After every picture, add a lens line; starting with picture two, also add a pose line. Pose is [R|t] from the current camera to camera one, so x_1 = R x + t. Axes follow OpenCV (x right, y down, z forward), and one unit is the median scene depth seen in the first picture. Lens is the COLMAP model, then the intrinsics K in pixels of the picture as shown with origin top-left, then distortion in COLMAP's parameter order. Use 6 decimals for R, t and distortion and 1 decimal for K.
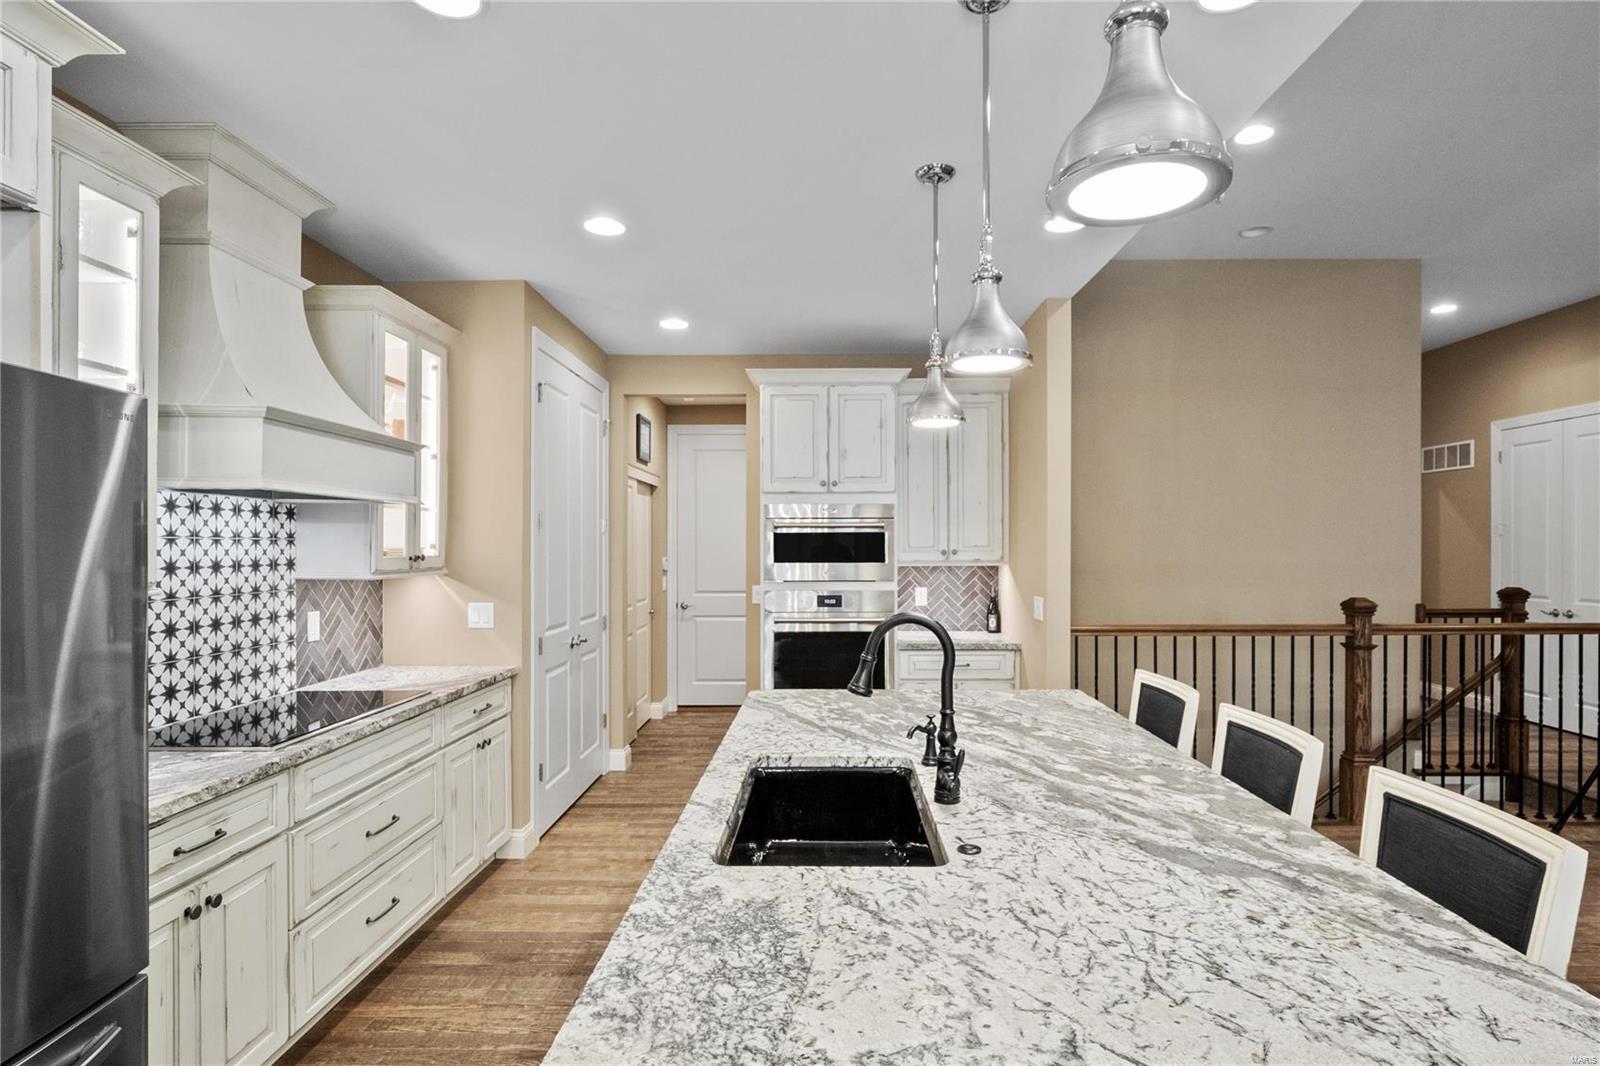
lens RADIAL K [[836.1, 0, 803.7], [0, 836.1, 549.3], [0, 0, 1]] dist [0.001949, 0.000228]
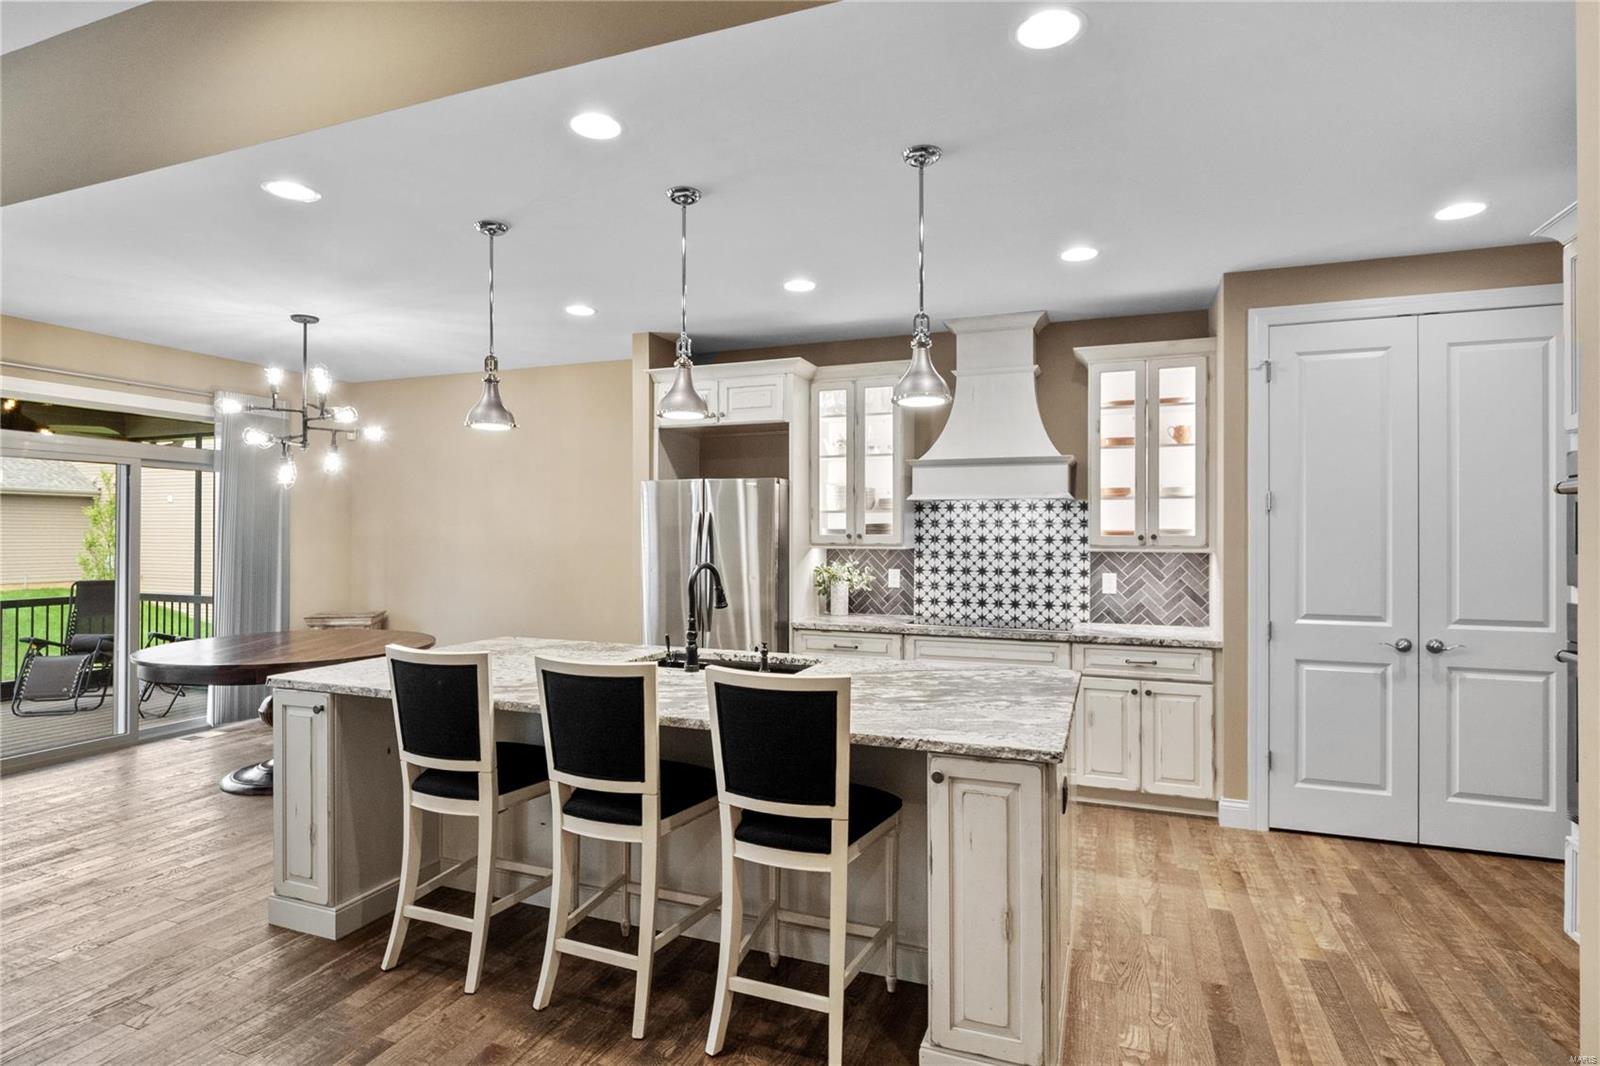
lens RADIAL K [[813.0, 0, 800.0], [0, 813.0, 533.0], [0, 0, 1]] dist [0.001223, 0.000178]
pose [[-0.338519, -0.003714, -0.940952, 0.991235], [-0.007035, 0.999974, -0.001417, 0.011215], [0.940933, 0.006140, -0.338536, 1.046401]]
